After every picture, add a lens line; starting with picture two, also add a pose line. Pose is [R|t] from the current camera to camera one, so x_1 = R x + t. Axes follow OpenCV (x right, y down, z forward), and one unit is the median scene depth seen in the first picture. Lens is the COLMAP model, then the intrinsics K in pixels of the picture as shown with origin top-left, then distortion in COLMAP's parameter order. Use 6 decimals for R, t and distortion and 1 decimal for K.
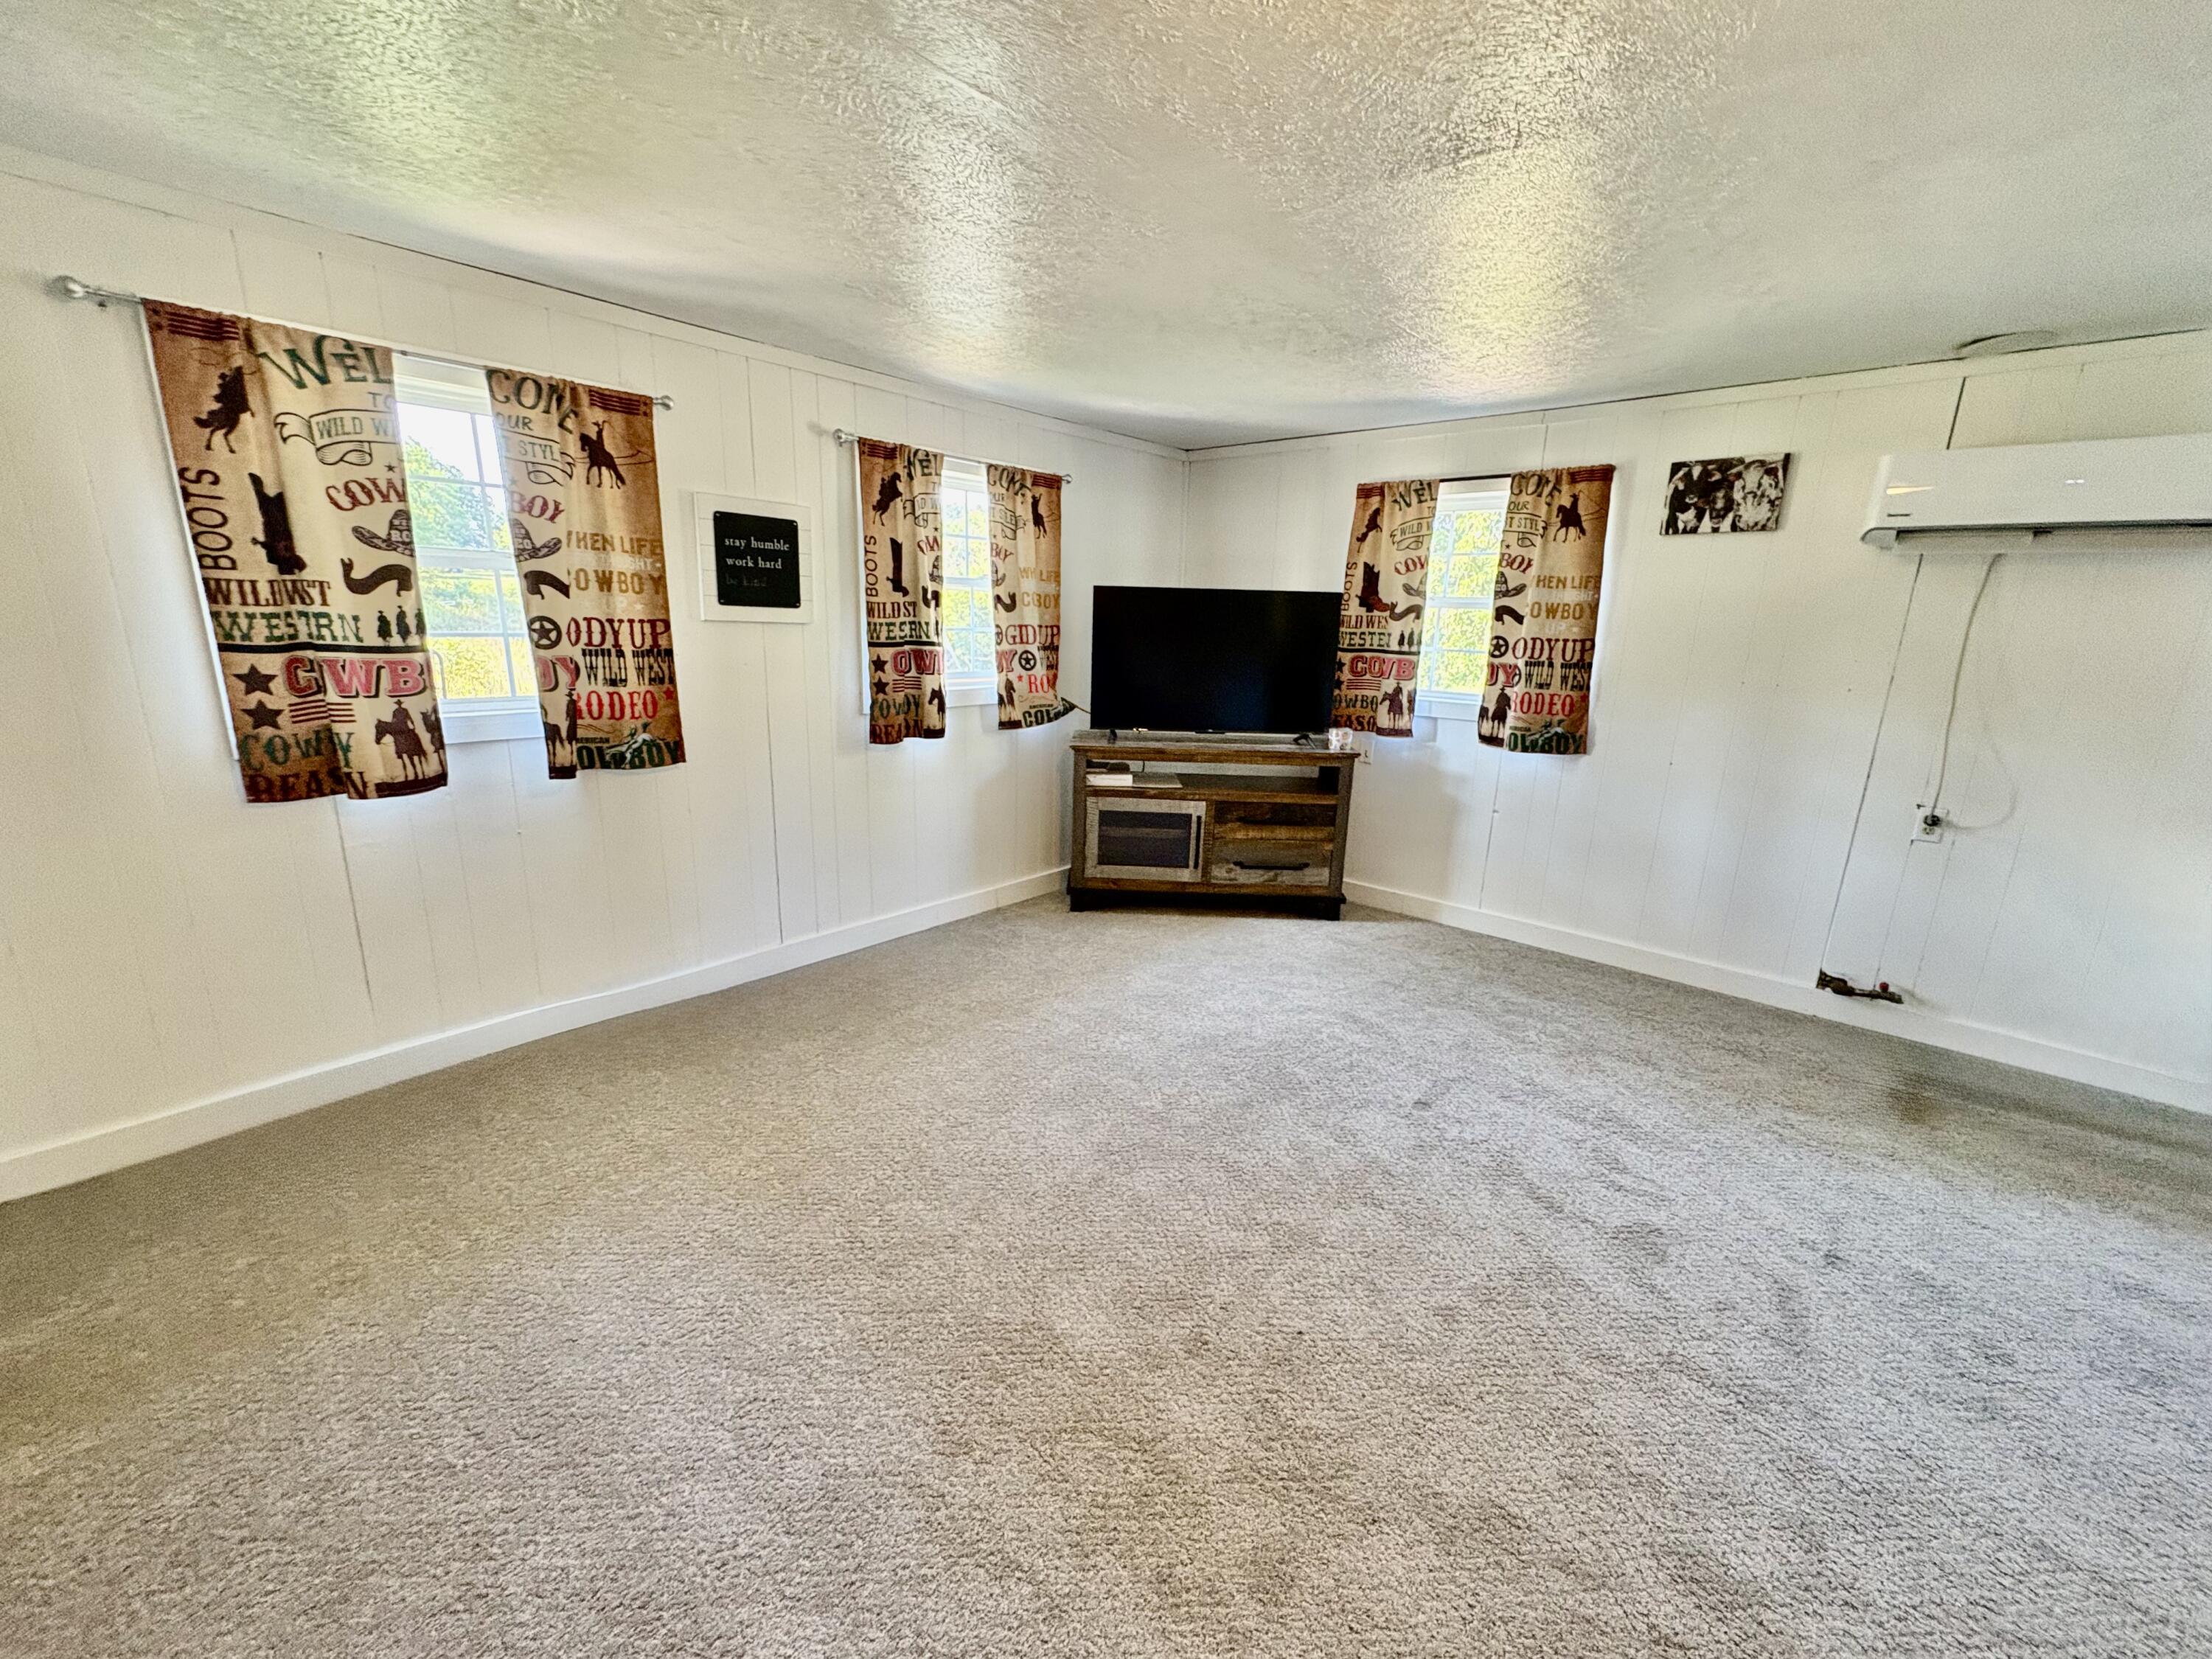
lens RADIAL K [[880.6, 0, 1102.3], [0, 880.6, 835.5], [0, 0, 1]] dist [-0.002744, 0.000811]
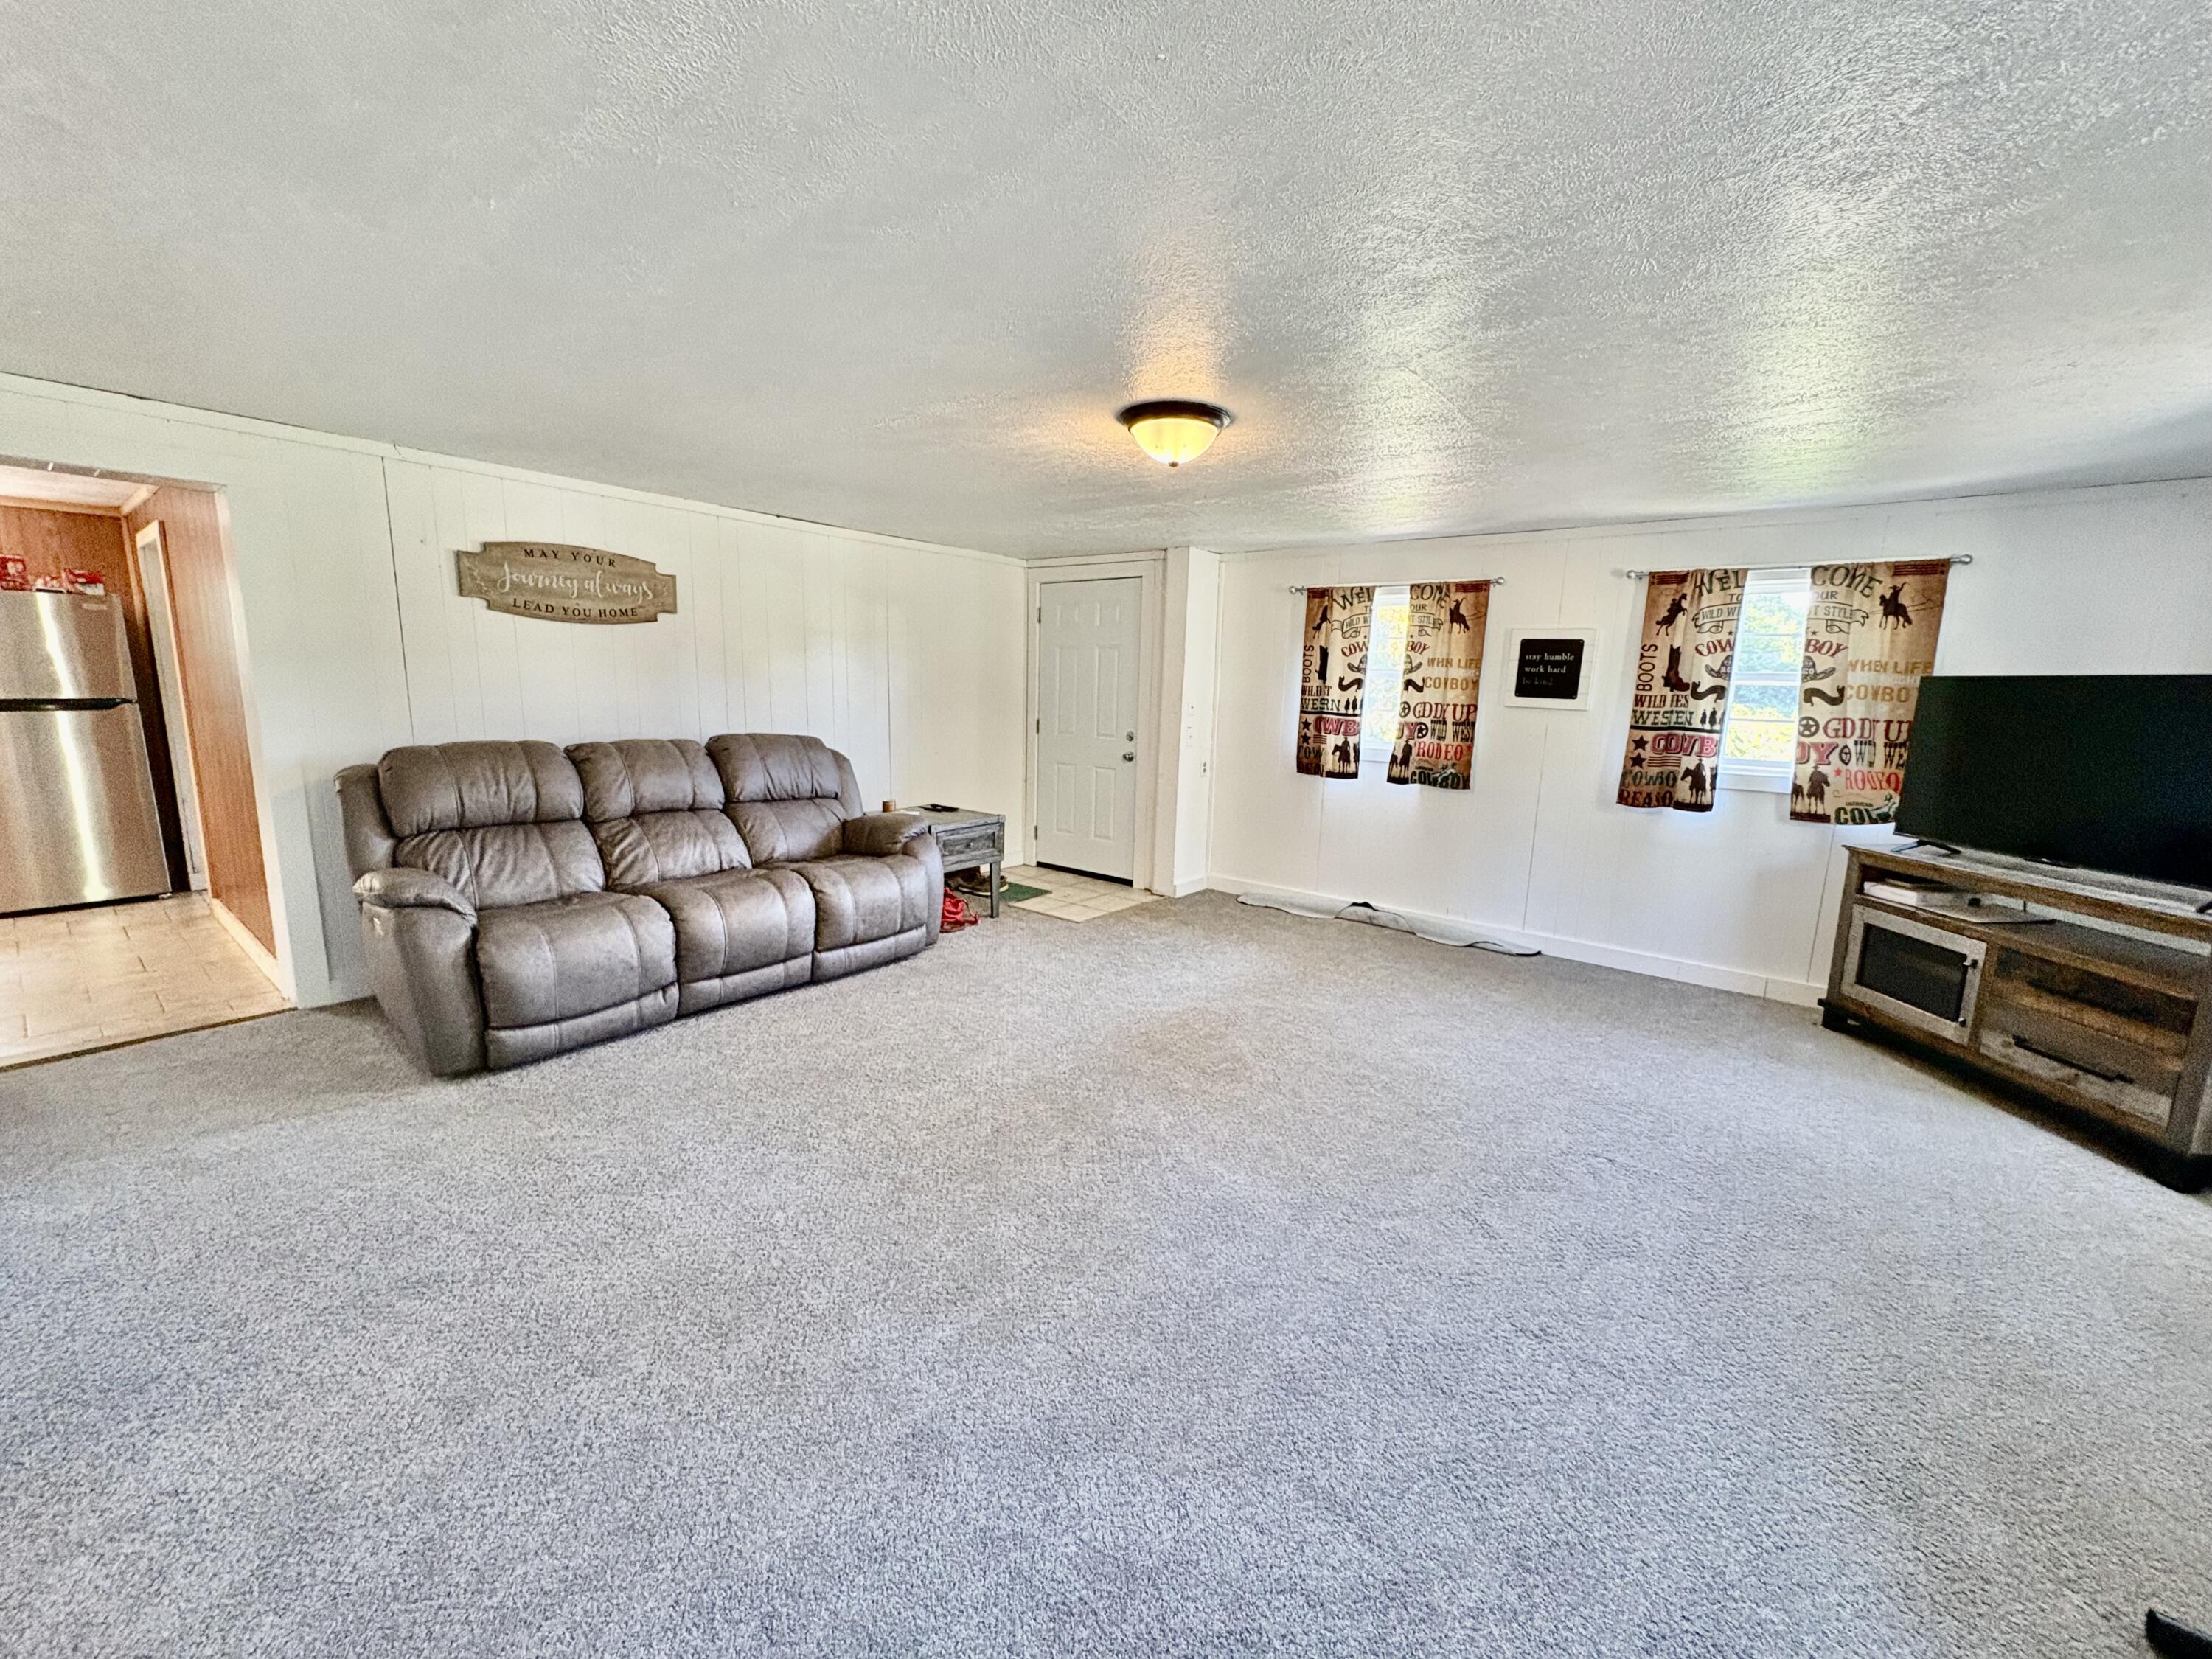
lens RADIAL K [[880.6, 0, 1110.5], [0, 880.6, 840.8], [0, 0, 1]] dist [-0.002744, 0.000811]
pose [[0.057212, 0.151177, -0.986850, 1.007891], [-0.268099, 0.954488, 0.130677, -0.023474], [0.961691, 0.257097, 0.095139, 0.193563]]
